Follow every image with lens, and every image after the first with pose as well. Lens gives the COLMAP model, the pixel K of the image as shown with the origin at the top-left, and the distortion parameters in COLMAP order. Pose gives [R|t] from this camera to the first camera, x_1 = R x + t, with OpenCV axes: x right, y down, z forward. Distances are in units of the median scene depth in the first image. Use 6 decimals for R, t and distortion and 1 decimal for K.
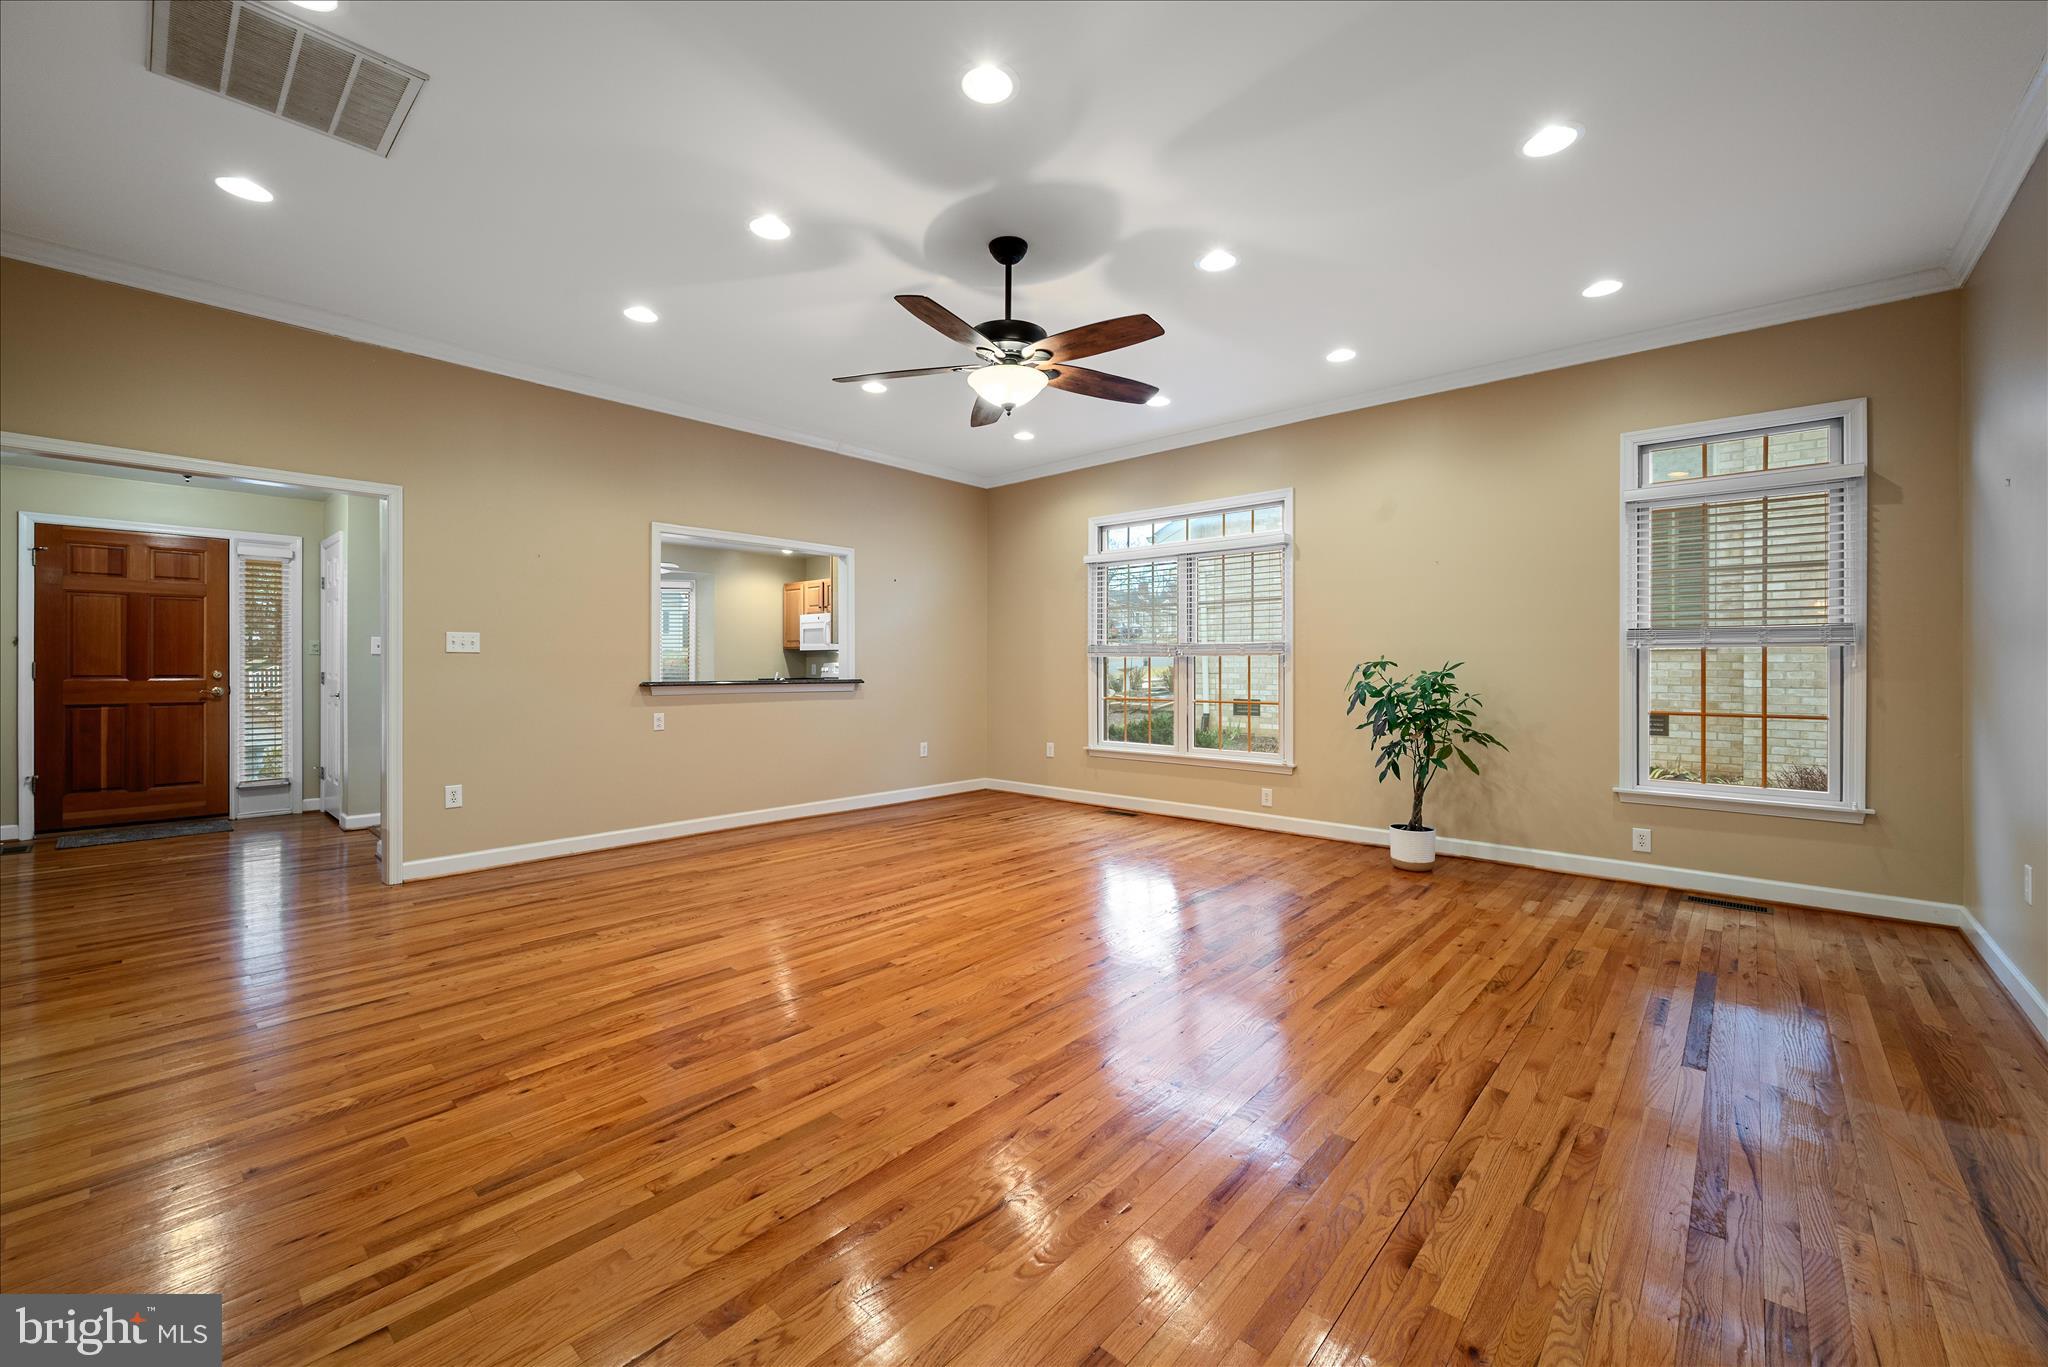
lens RADIAL K [[810.0, 0, 1038.4], [0, 810.0, 676.5], [0, 0, 1]] dist [-0.000760, -0.000244]
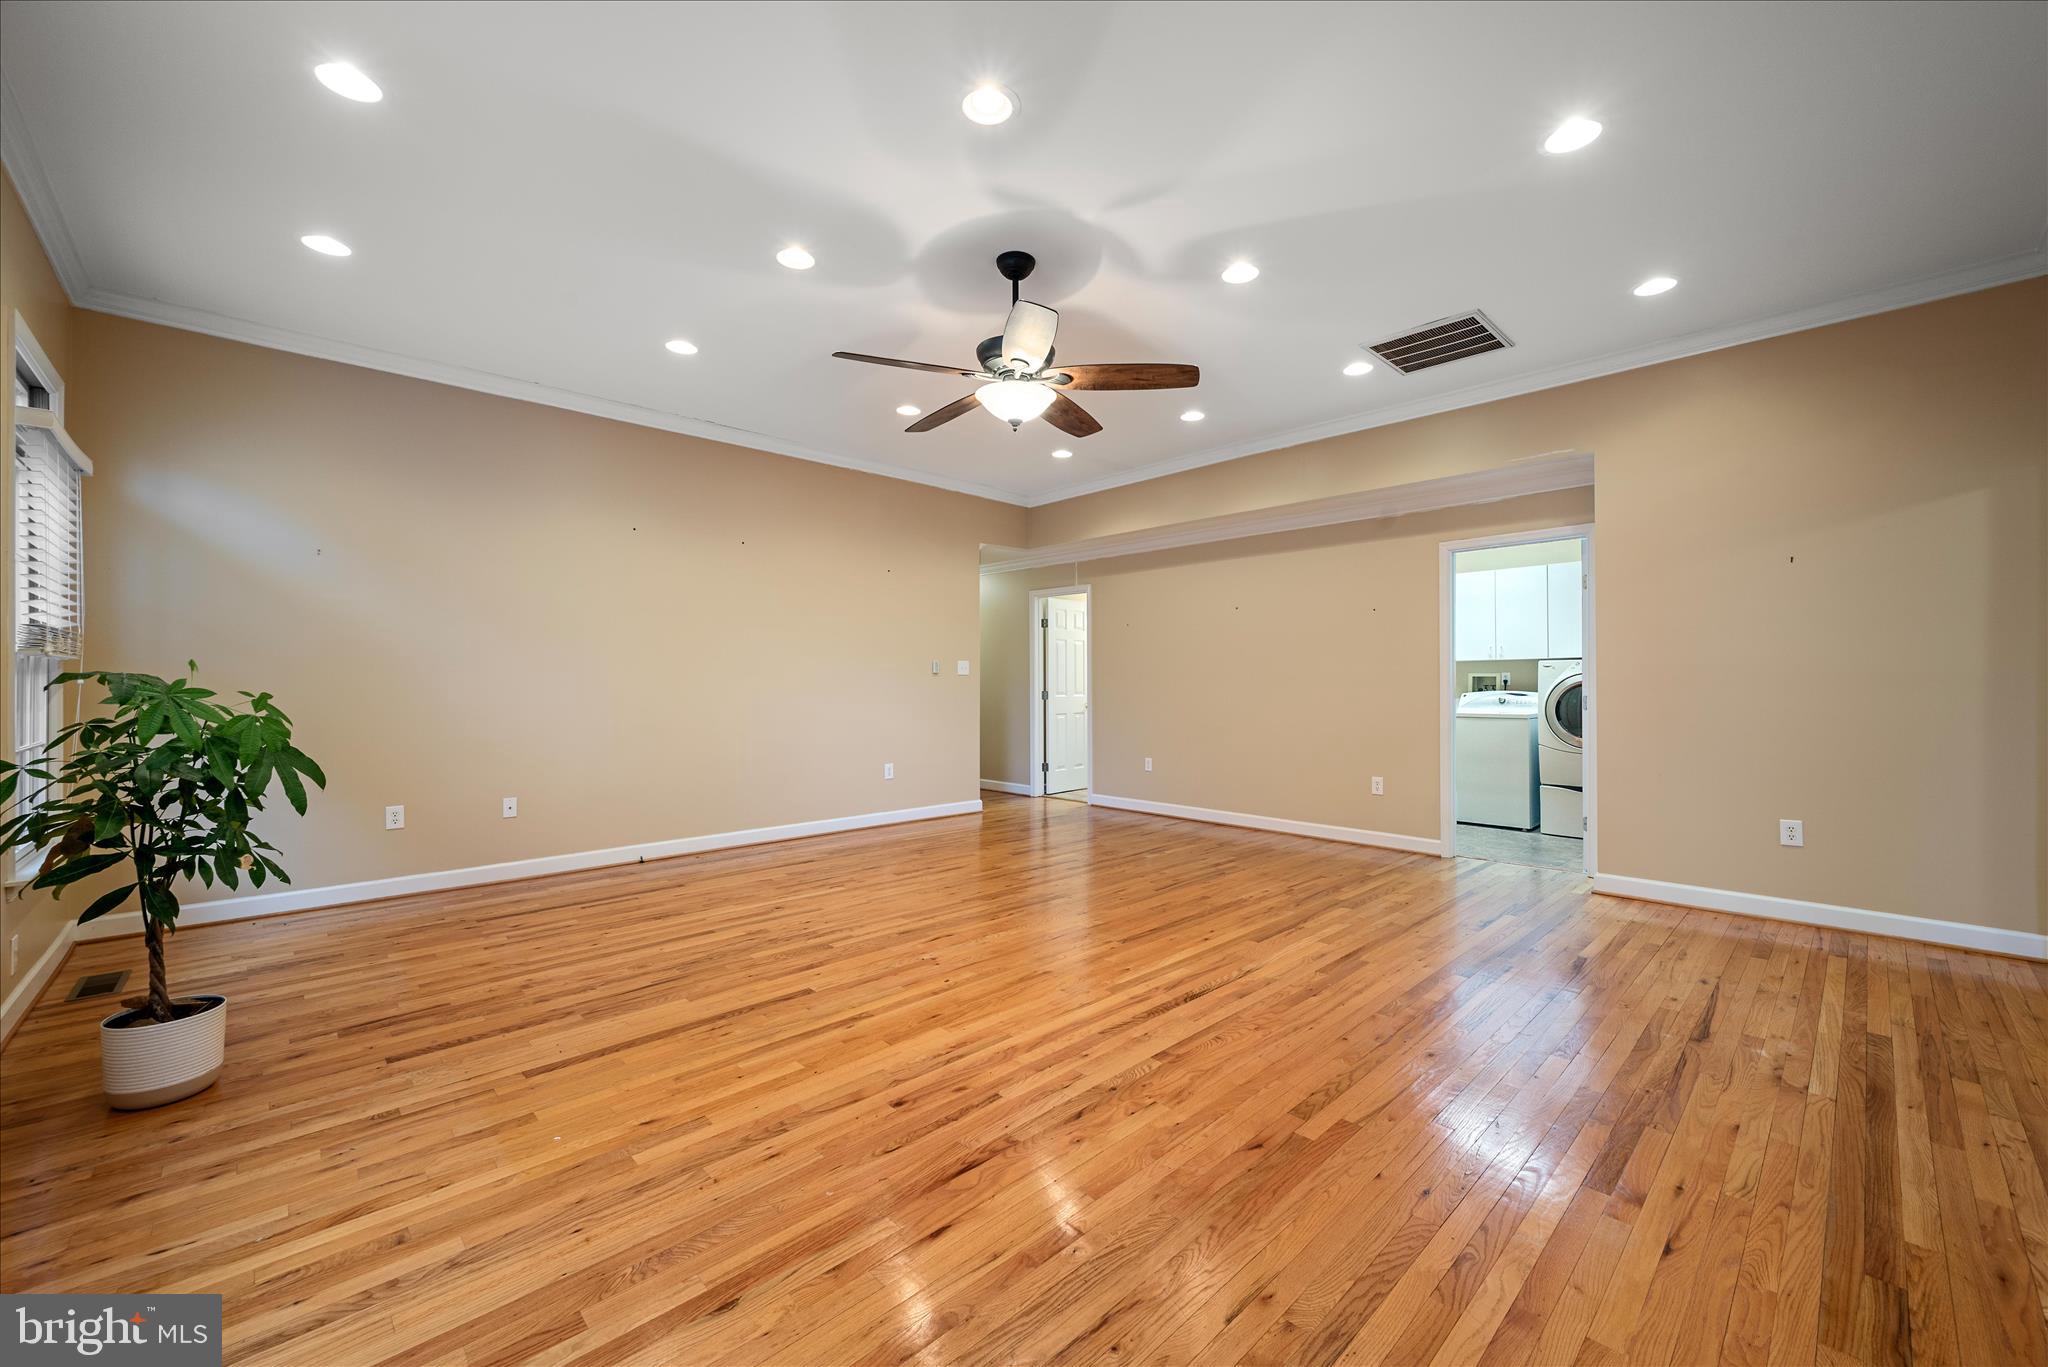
lens RADIAL K [[810.0, 0, 1038.4], [0, 810.0, 676.5], [0, 0, 1]] dist [-0.000760, -0.000244]
pose [[-0.996563, -0.000228, 0.082838, -0.148701], [0.000574, 0.999953, 0.009655, -0.030698], [-0.082836, 0.009670, -0.996516, 2.007323]]
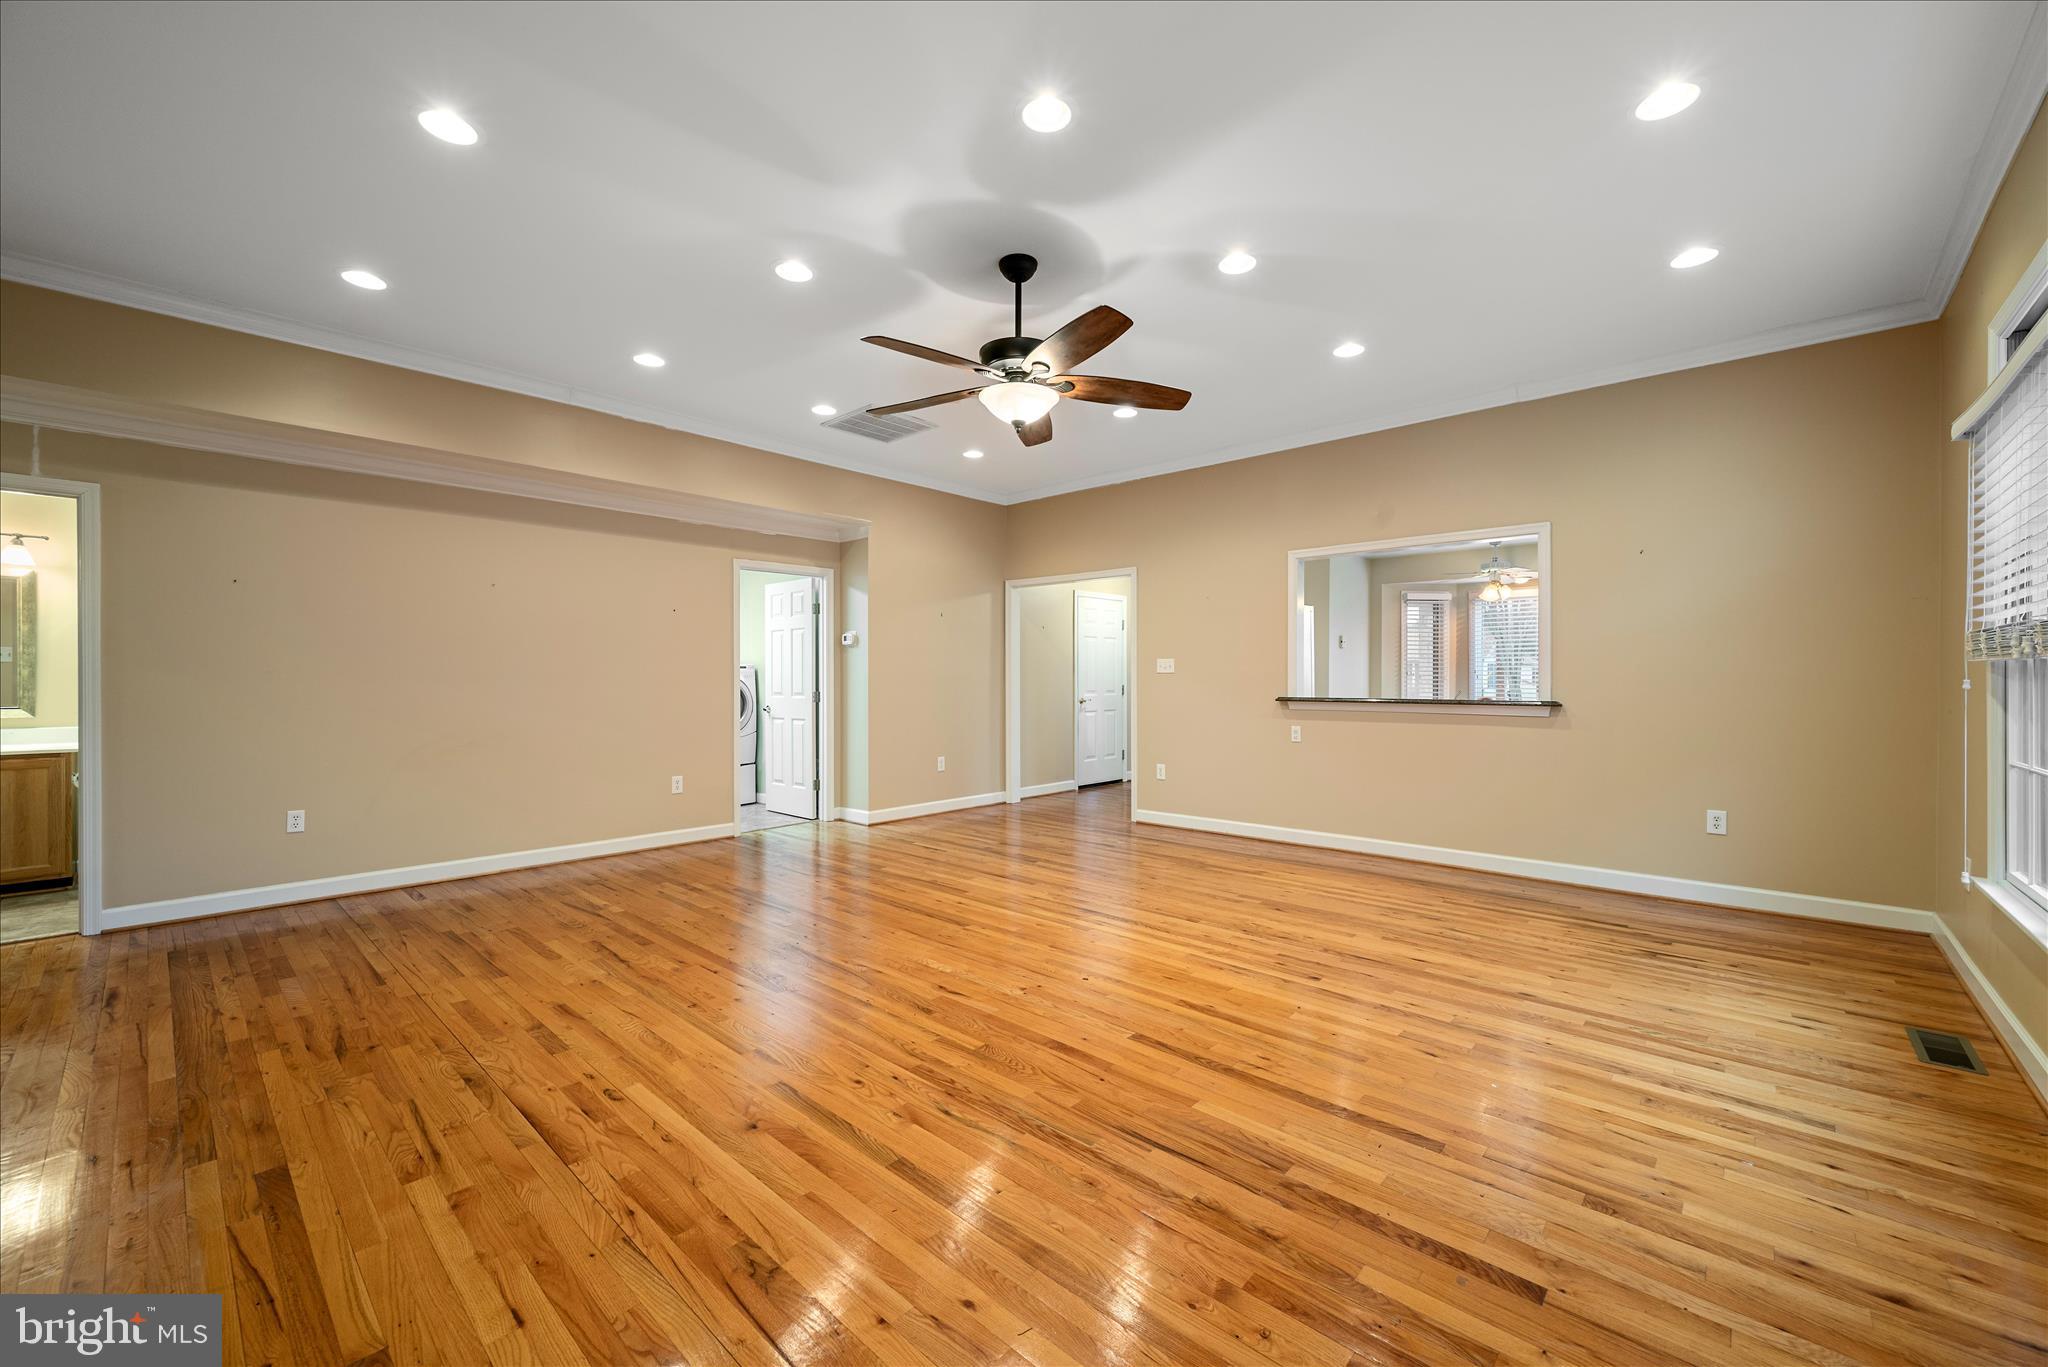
lens RADIAL K [[807.2, 0, 1024.0], [0, 807.2, 683.5], [0, 0, 1]] dist [-0.003133, -0.000026]
pose [[-0.021356, 0.001223, -0.999771, 0.965336], [-0.013108, 0.999913, 0.001503, -0.012909], [0.999686, 0.013138, -0.021338, 1.034376]]
